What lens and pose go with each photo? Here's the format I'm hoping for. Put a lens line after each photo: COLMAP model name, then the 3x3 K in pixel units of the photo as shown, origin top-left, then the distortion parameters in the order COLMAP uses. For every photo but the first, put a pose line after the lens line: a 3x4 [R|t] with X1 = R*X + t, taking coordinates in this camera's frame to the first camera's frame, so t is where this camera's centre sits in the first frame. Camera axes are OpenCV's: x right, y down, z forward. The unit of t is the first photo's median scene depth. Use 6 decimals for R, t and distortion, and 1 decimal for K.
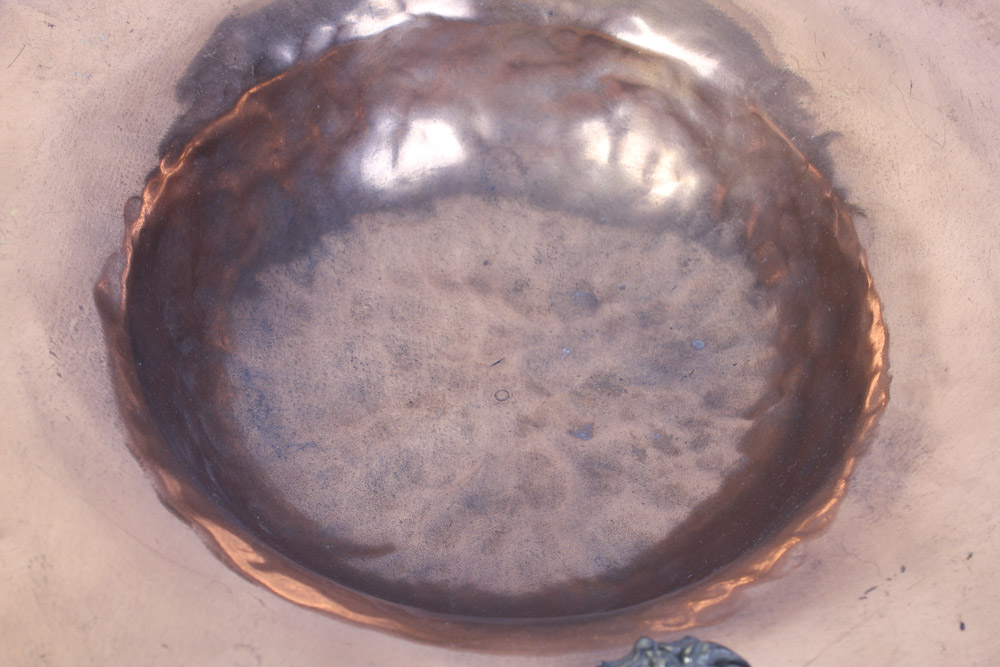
lens RADIAL K [[1660.6, 0, 496.9], [0, 1660.6, 332.0], [0, 0, 1]] dist [0.009495, 0.000000]
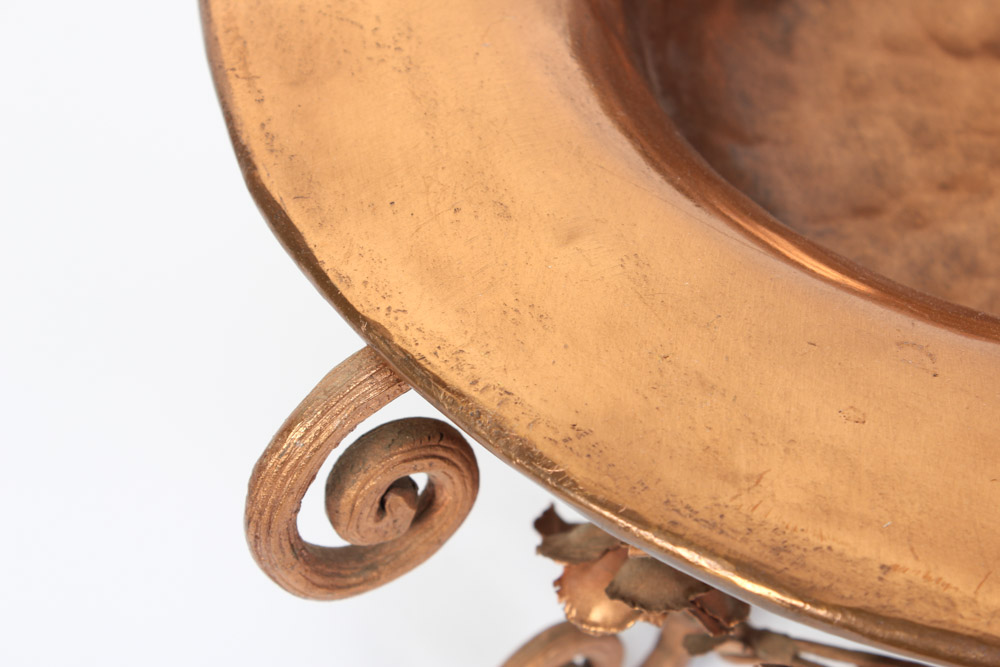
lens RADIAL K [[2404.3, 0, 500.1], [0, 2404.3, 335.7], [0, 0, 1]] dist [0.099367, 0.000000]
pose [[0.998824, -0.040127, -0.027213, -0.232339], [0.037555, 0.995305, -0.089200, 0.206605], [0.030665, 0.088073, 0.995642, -0.110999]]
